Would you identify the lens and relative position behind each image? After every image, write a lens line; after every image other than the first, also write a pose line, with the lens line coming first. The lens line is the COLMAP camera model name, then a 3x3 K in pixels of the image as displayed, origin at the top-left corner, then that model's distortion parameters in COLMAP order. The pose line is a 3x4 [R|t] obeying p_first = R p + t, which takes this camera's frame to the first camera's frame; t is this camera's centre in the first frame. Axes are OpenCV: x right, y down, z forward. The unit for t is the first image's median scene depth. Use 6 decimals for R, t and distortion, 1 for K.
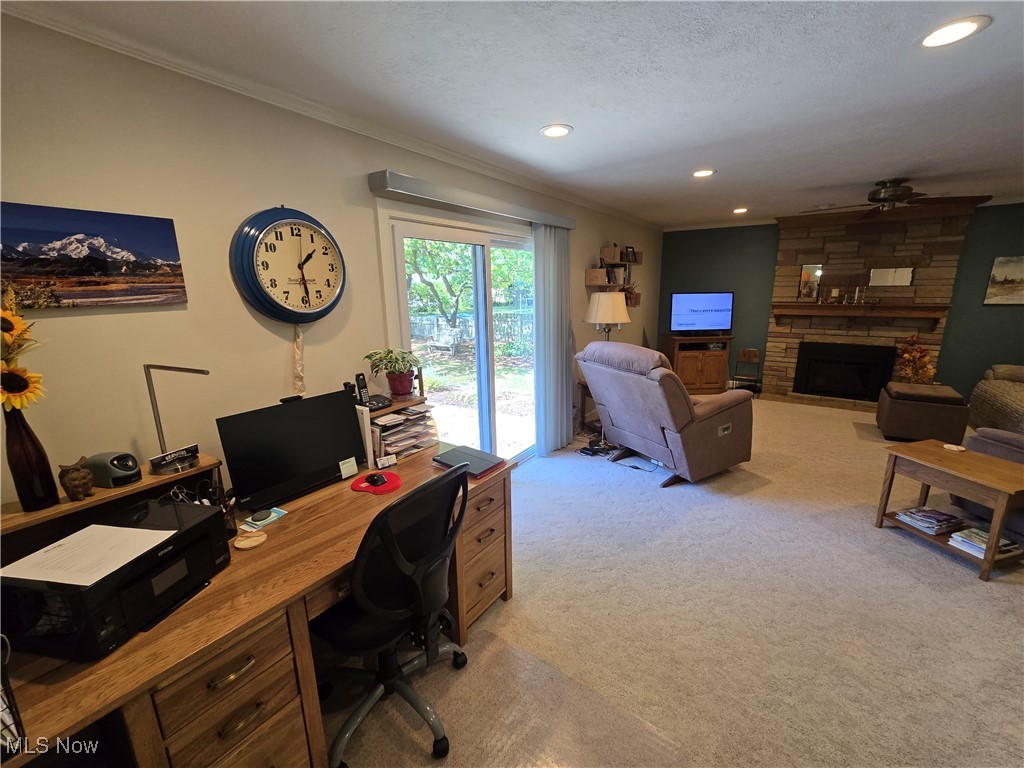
lens RADIAL K [[418.7, 0, 516.1], [0, 418.7, 383.6], [0, 0, 1]] dist [-0.002716, -0.000037]
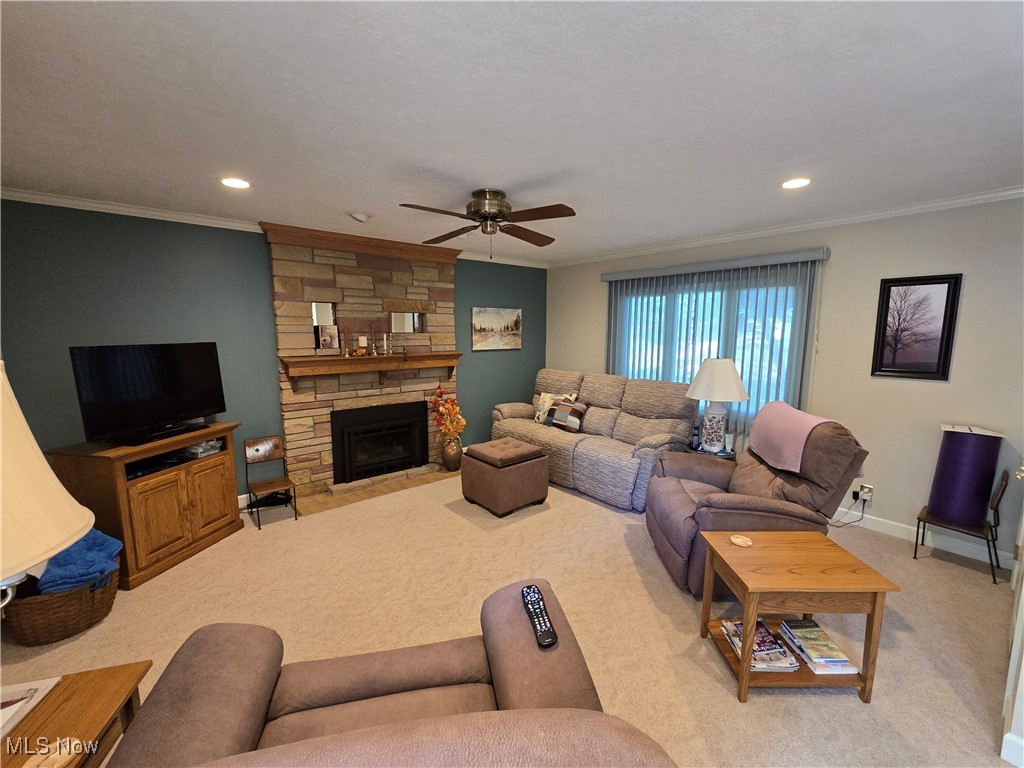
lens RADIAL K [[418.7, 0, 516.1], [0, 418.7, 383.6], [0, 0, 1]] dist [-0.002716, -0.000037]
pose [[0.257996, -0.109701, 0.959898, 0.119147], [0.211619, 0.975824, 0.054644, -0.139242], [-0.942685, 0.189035, 0.274973, 0.604920]]
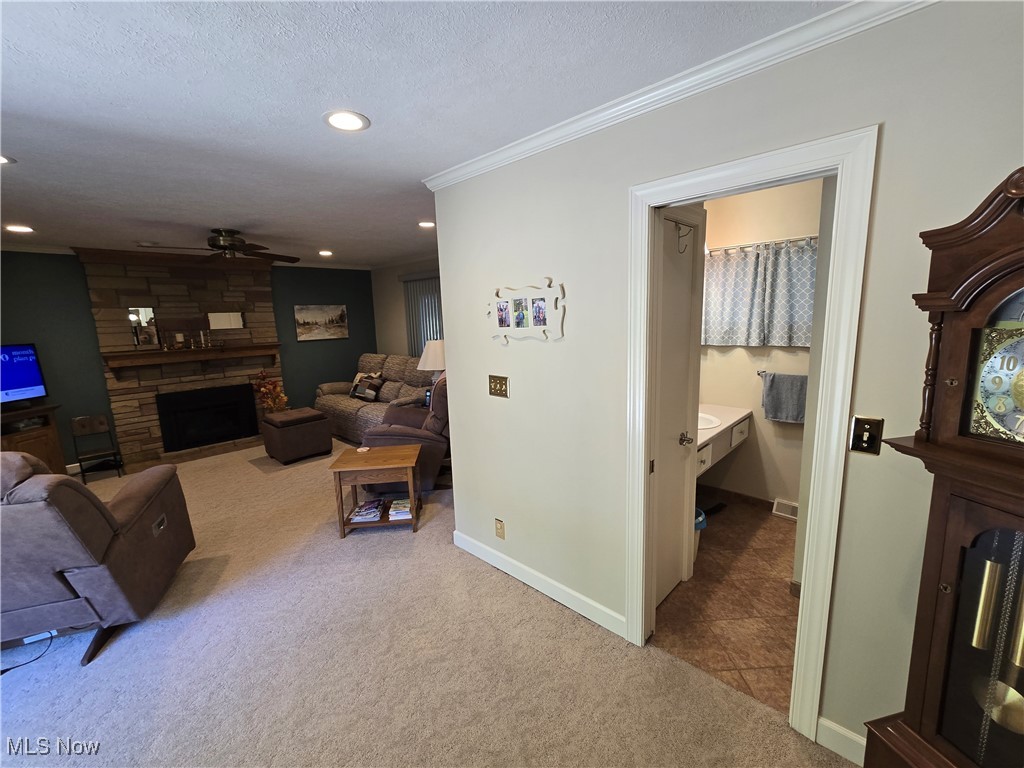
lens RADIAL K [[418.7, 0, 516.1], [0, 418.7, 383.6], [0, 0, 1]] dist [-0.002716, -0.000037]
pose [[0.152242, -0.151145, 0.976718, -0.056343], [0.251660, 0.961593, 0.109578, -0.034697], [-0.955767, 0.229118, 0.184432, 0.144590]]
